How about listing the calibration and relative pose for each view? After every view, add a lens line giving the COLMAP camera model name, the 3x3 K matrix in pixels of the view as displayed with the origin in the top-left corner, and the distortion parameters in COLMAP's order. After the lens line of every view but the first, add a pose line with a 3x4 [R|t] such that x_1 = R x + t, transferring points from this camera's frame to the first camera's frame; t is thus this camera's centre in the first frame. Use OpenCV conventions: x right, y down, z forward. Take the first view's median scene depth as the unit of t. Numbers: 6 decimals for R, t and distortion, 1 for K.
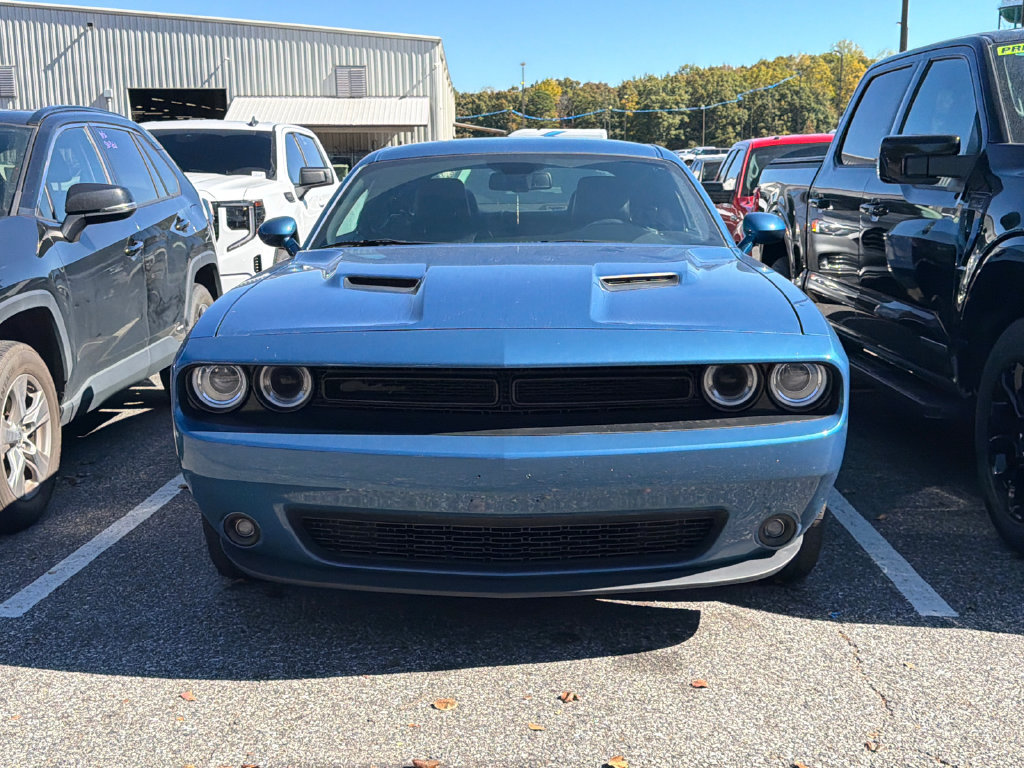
lens RADIAL K [[1181.7, 0, 506.5], [0, 1181.7, 391.7], [0, 0, 1]] dist [0.058993, 0.000000]
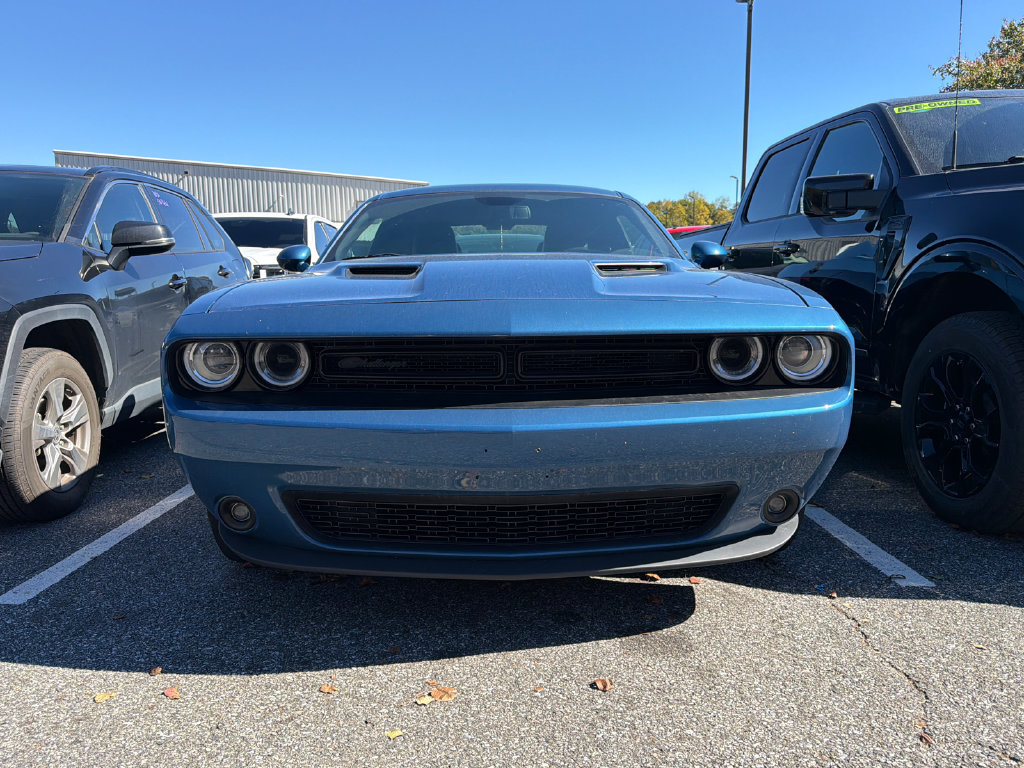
lens RADIAL K [[798.3, 0, 508.5], [0, 798.3, 387.7], [0, 0, 1]] dist [0.021411, -0.033139]
pose [[0.998971, -0.007708, 0.044686, -0.027569], [0.009757, 0.998902, -0.045811, 0.042571], [-0.044284, 0.046200, 0.997950, 0.307980]]
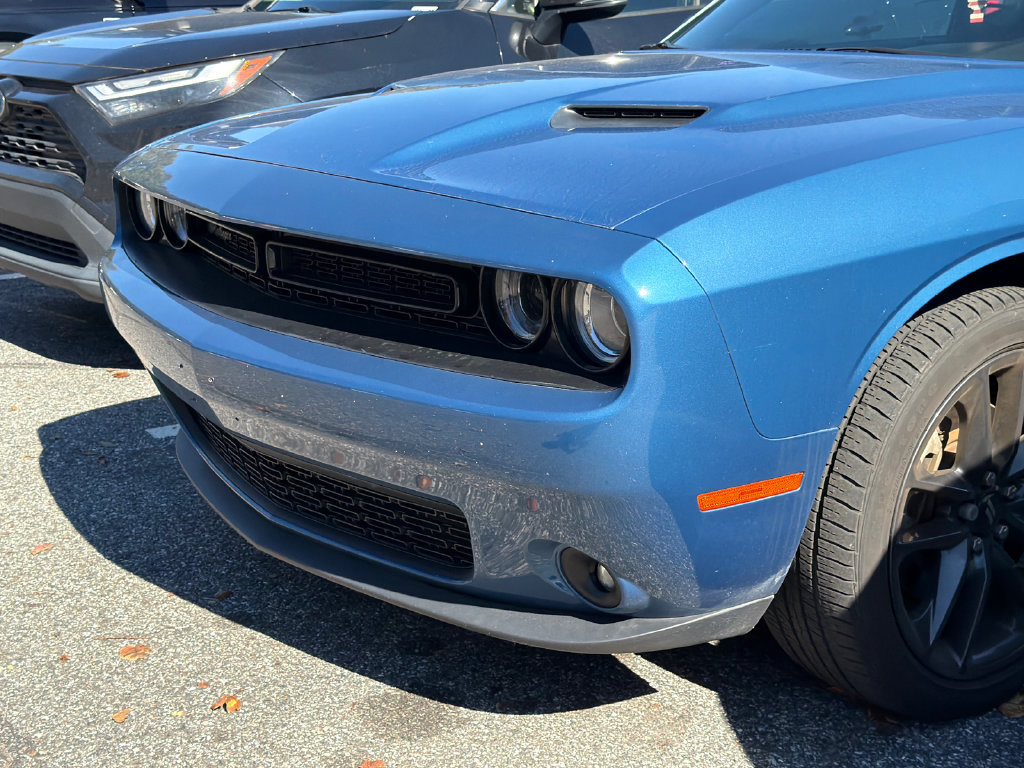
lens RADIAL K [[1460.9, 0, 495.3], [0, 1460.9, 400.3], [0, 0, 1]] dist [0.109662, 0.000000]
pose [[0.610576, 0.206347, -0.764603, 0.655532], [-0.129026, 0.978479, 0.161033, -0.064637], [0.781377, 0.000331, 0.624059, 0.495435]]
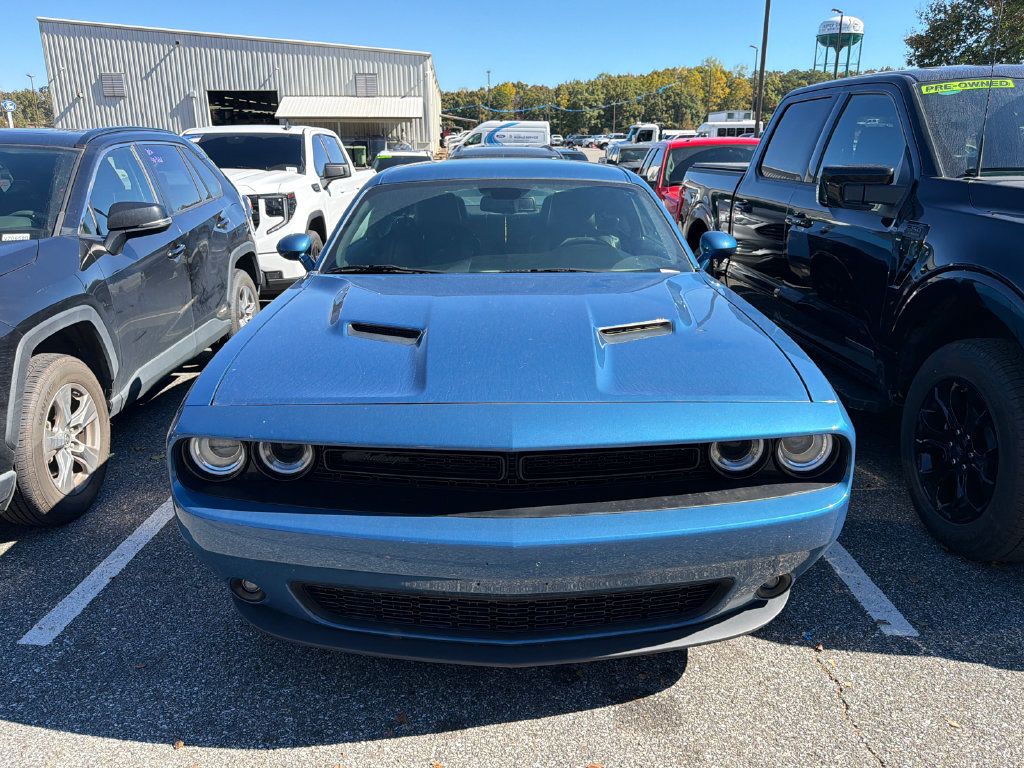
lens RADIAL K [[798.3, 0, 505.6], [0, 798.3, 384.9], [0, 0, 1]] dist [0.021411, -0.033139]
pose [[0.999399, -0.005779, 0.034187, -0.024555], [0.002189, 0.994560, 0.104143, -0.118785], [-0.034603, -0.104006, 0.993975, 0.309602]]
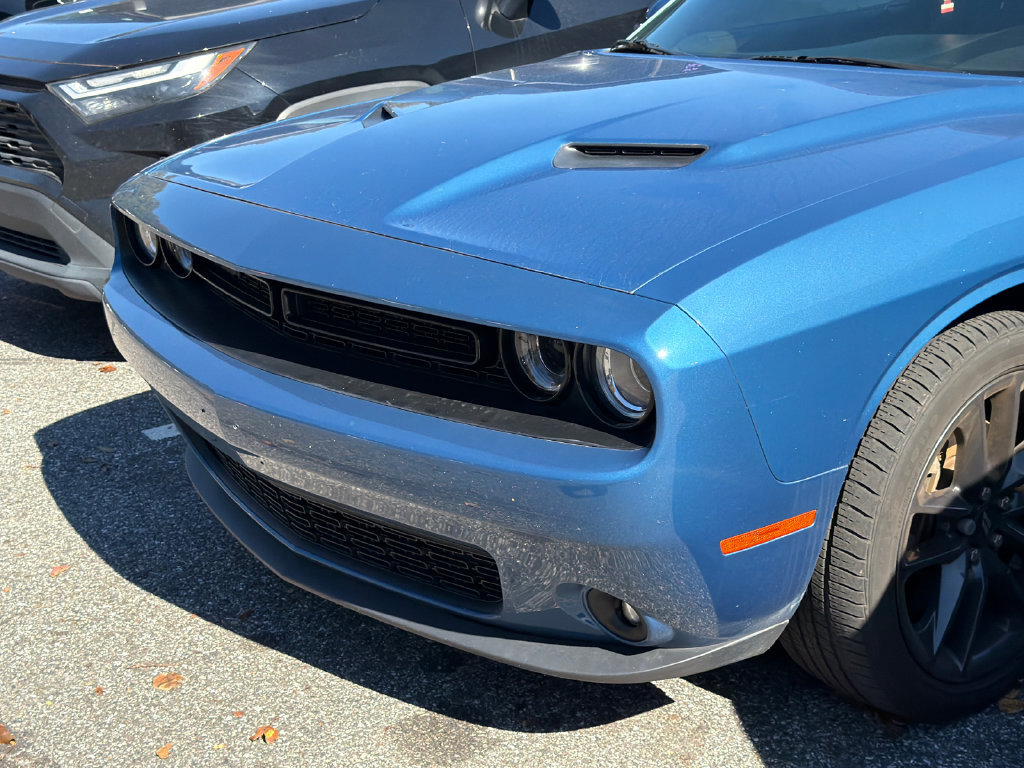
lens RADIAL K [[1460.9, 0, 493.0], [0, 1460.9, 398.2], [0, 0, 1]] dist [0.109662, 0.000000]
pose [[0.643521, 0.222854, -0.732268, 0.642123], [-0.096131, 0.972634, 0.211525, -0.124373], [0.759368, -0.065727, 0.647333, 0.454848]]
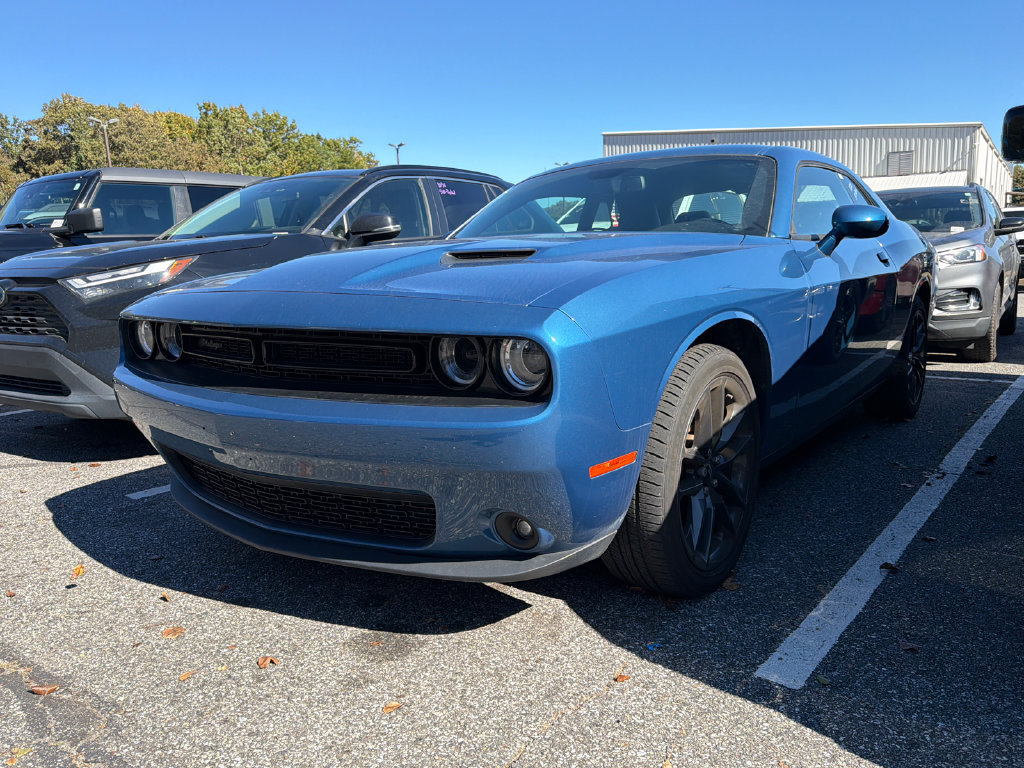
lens RADIAL K [[798.3, 0, 510.7], [0, 798.3, 381.0], [0, 0, 1]] dist [0.021411, -0.033139]
pose [[0.821486, 0.071871, -0.565682, 0.507814], [-0.077287, 0.996905, 0.014422, -0.001977], [0.564967, 0.031872, 0.824497, 0.470212]]
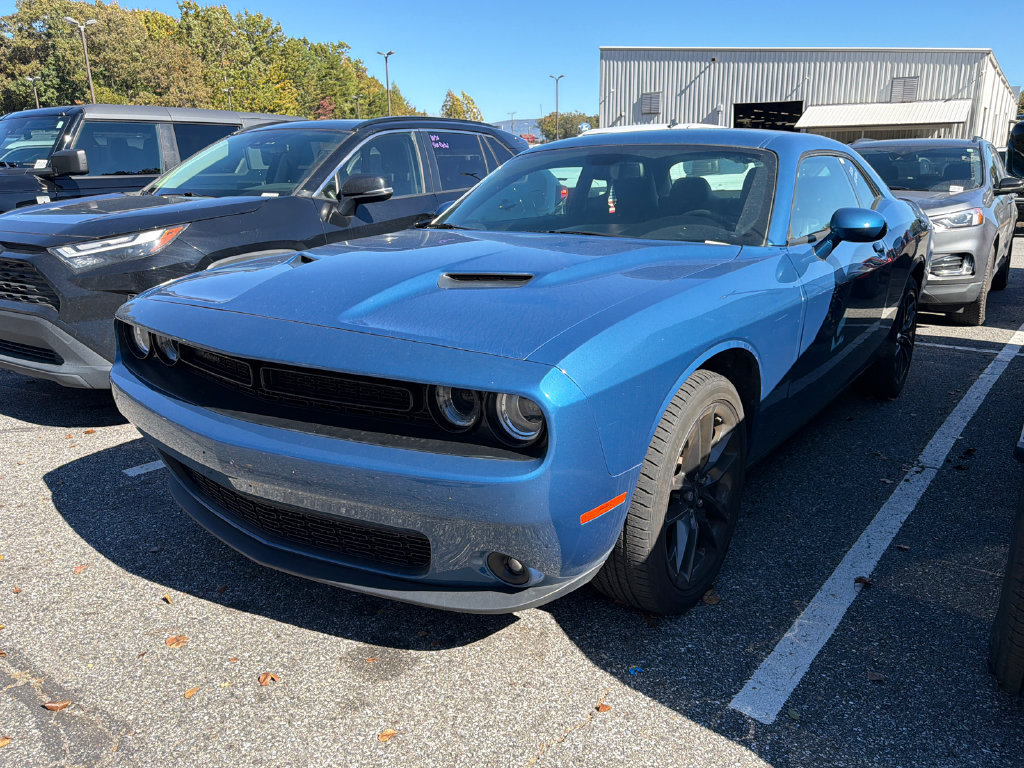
lens RADIAL K [[798.3, 0, 502.6], [0, 798.3, 381.1], [0, 0, 1]] dist [0.021411, -0.033139]
pose [[0.822616, 0.148499, -0.548863, 0.498232], [-0.101667, 0.988152, 0.114977, -0.088175], [0.559434, -0.038780, 0.827967, 0.458932]]
